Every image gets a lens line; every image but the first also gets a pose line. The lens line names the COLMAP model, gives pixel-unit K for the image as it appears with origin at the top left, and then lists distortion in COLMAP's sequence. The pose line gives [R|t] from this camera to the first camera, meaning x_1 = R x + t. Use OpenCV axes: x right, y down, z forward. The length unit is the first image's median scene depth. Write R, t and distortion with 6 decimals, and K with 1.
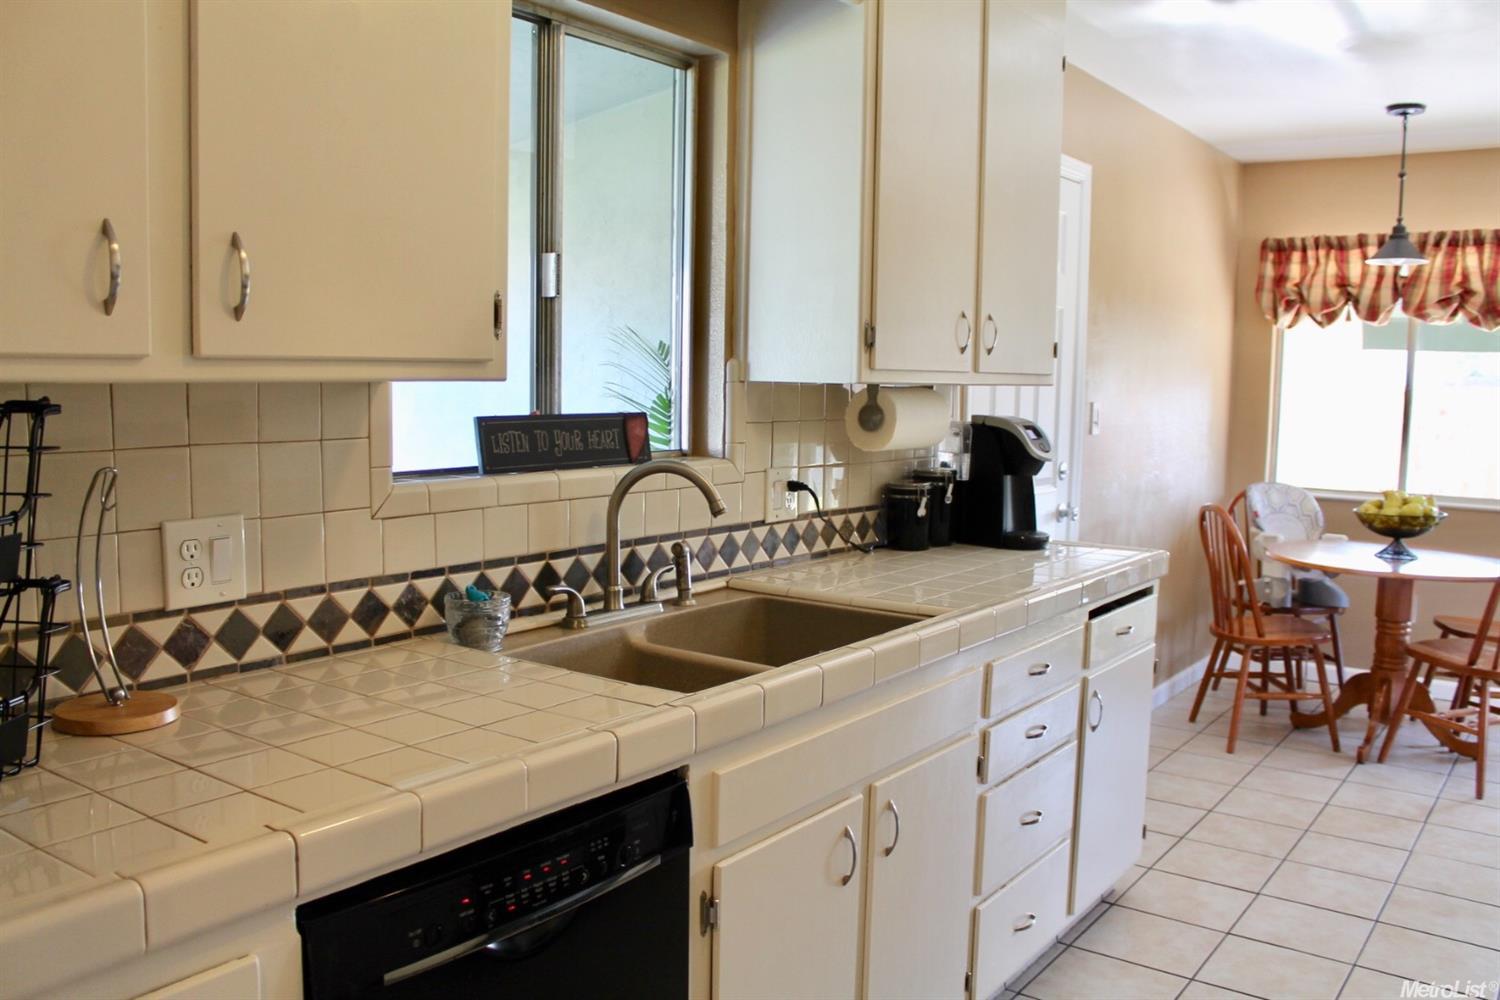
lens RADIAL K [[1275.4, 0, 752.3], [0, 1275.4, 503.1], [0, 0, 1]] dist [-0.150202, 0.128793]
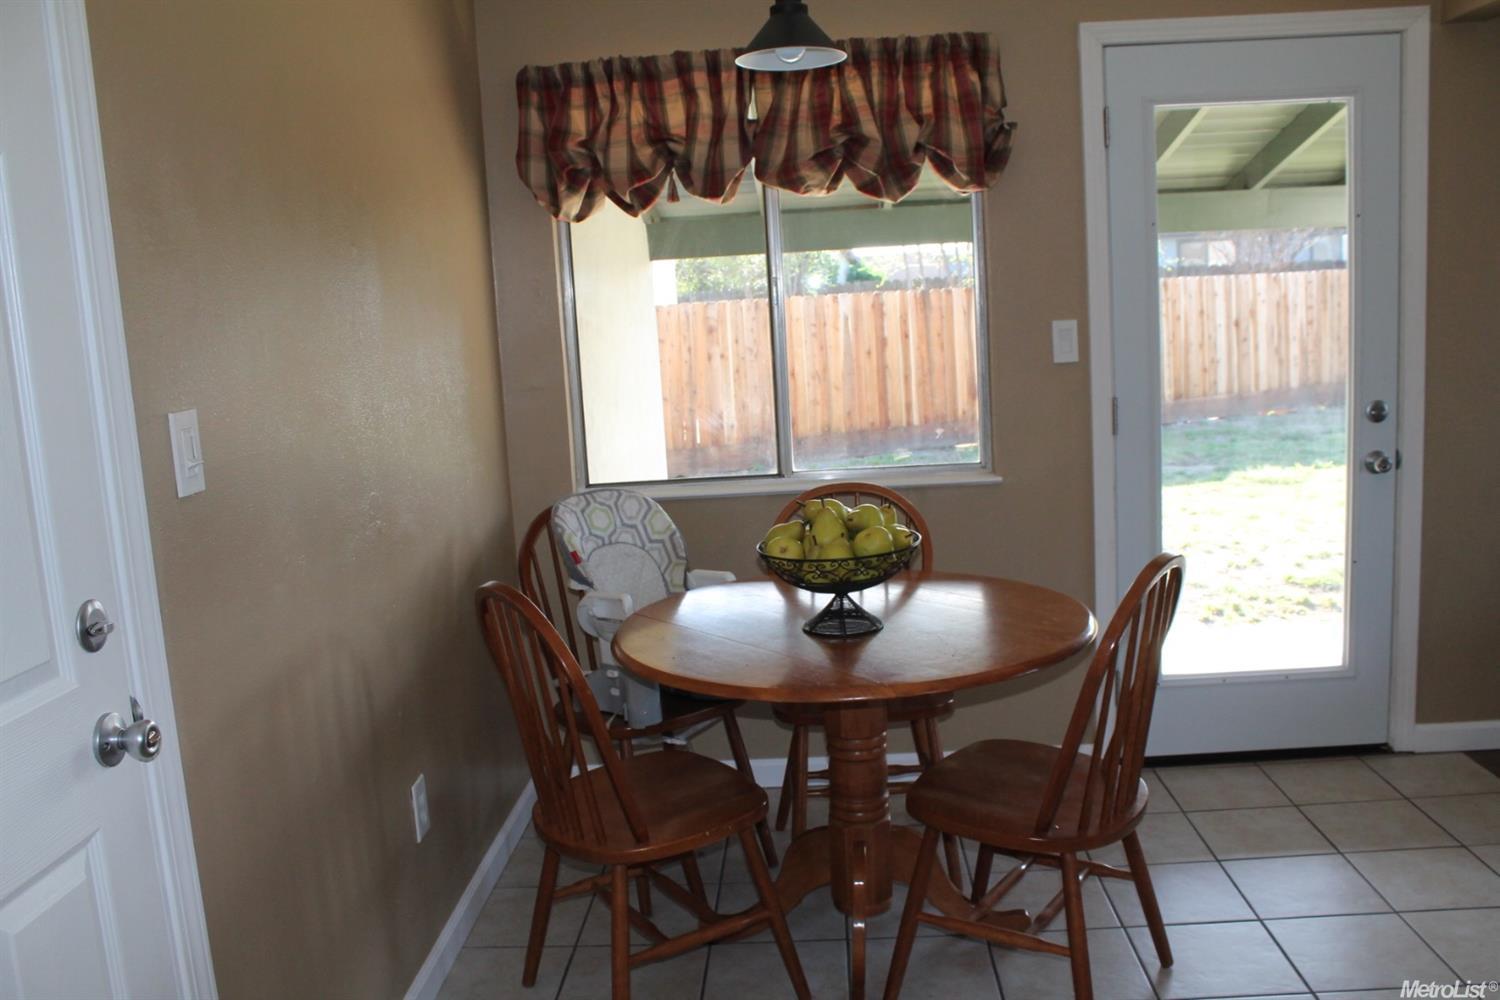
lens RADIAL K [[1275.4, 0, 746.3], [0, 1275.4, 506.0], [0, 0, 1]] dist [-0.150202, 0.128793]
pose [[0.837261, -0.154756, 0.524447, 0.225149], [0.130757, 0.987952, 0.082780, -0.063793], [-0.530940, -0.000733, 0.847409, 0.619145]]
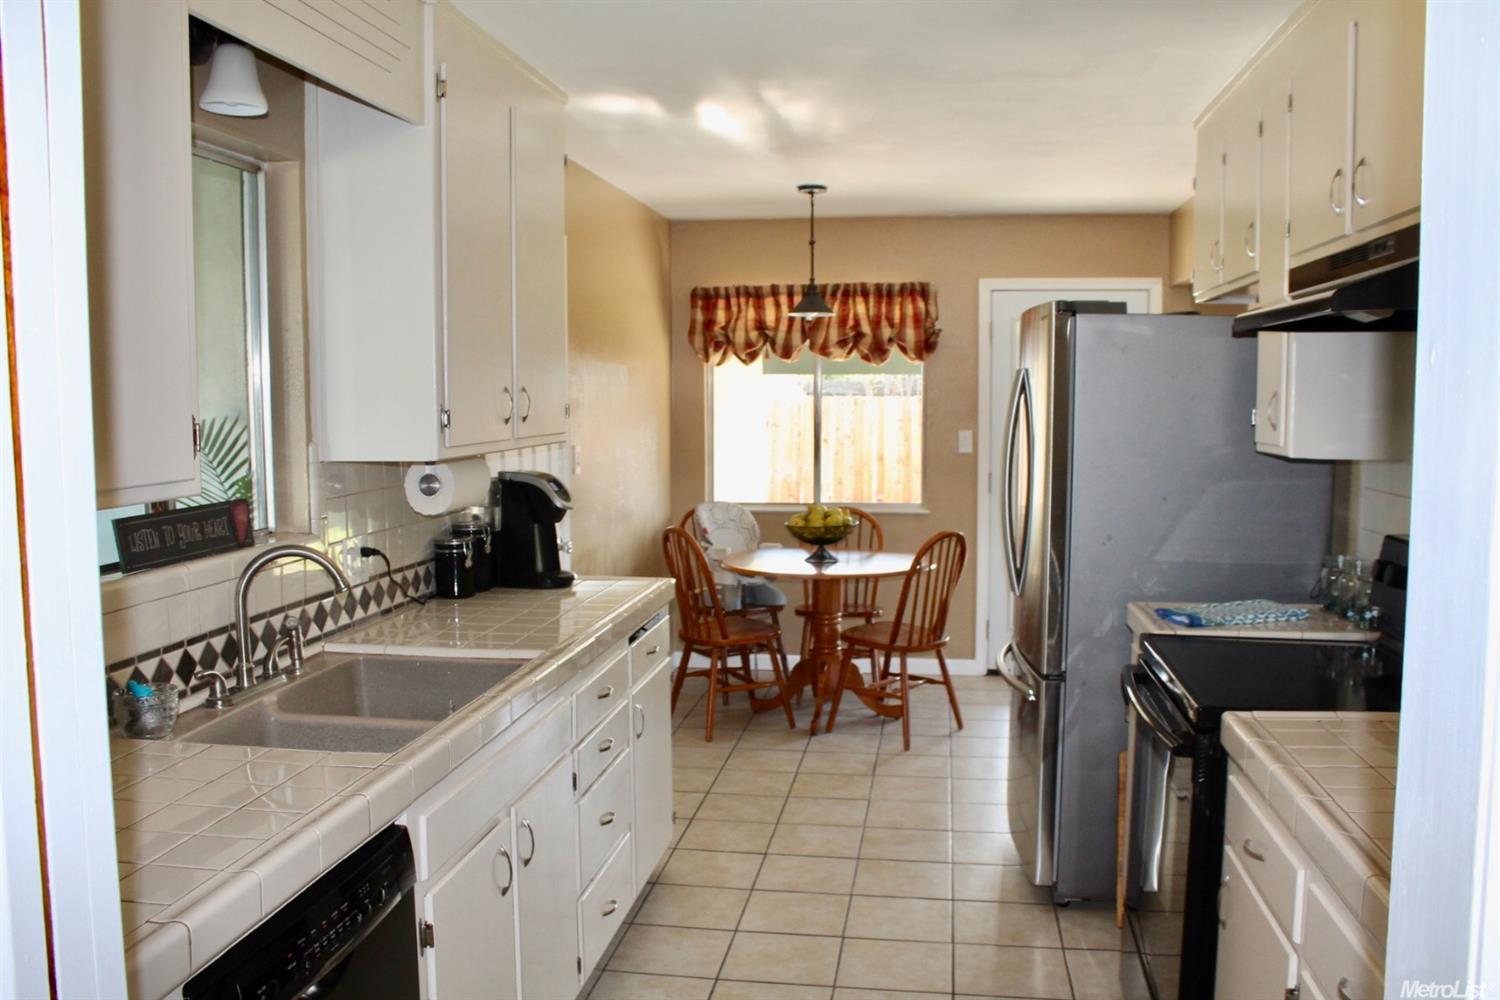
lens RADIAL K [[1275.4, 0, 745.6], [0, 1275.4, 500.6], [0, 0, 1]] dist [-0.150202, 0.128793]
pose [[0.891571, -0.063371, 0.448426, -0.109149], [0.068670, 0.997629, 0.004451, -0.027218], [-0.447645, 0.026825, 0.893809, -0.078629]]
